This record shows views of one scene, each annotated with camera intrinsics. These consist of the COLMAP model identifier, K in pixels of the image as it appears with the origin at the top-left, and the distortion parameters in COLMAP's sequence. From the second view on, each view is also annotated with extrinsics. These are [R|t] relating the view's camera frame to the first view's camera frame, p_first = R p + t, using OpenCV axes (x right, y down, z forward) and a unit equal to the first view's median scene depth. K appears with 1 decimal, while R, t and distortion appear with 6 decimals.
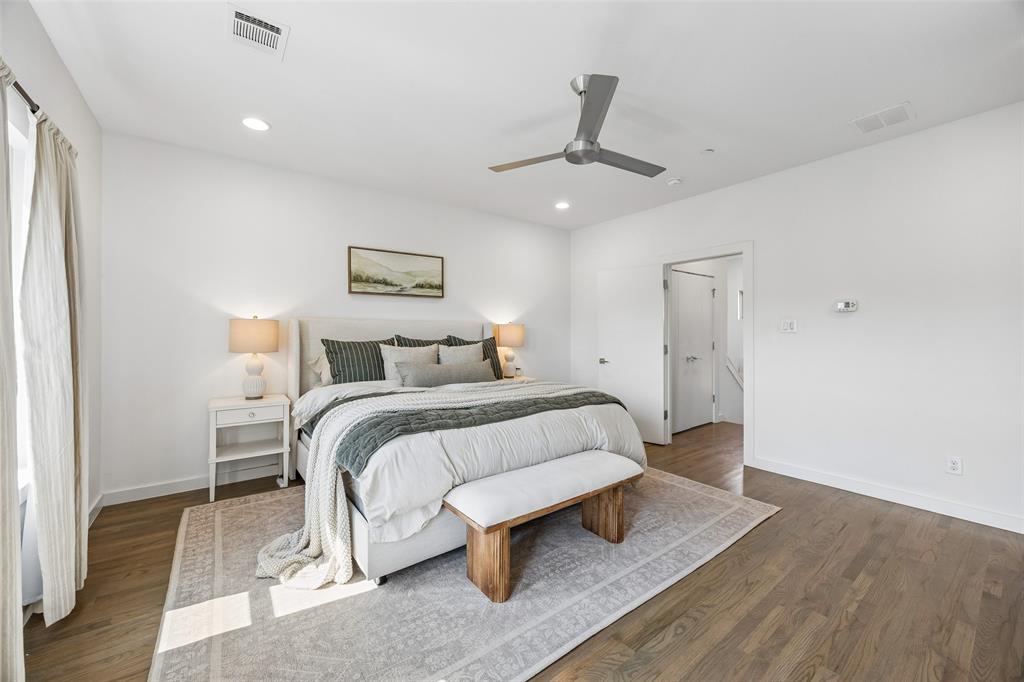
lens RADIAL K [[389.3, 0, 511.9], [0, 389.3, 334.2], [0, 0, 1]] dist [-0.002599, -0.000214]
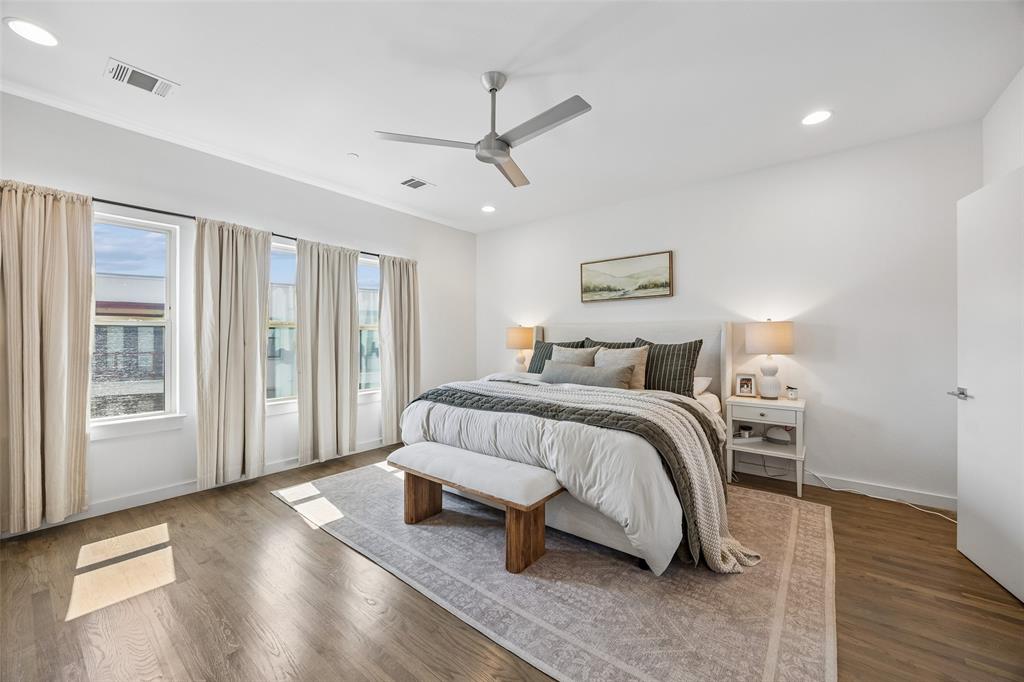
lens RADIAL K [[389.3, 0, 511.3], [0, 389.3, 343.5], [0, 0, 1]] dist [-0.002599, -0.000214]
pose [[0.262272, 0.017604, -0.964833, 0.664923], [0.004980, 0.999796, 0.019595, -0.003427], [0.964981, -0.009944, 0.262131, 0.454598]]
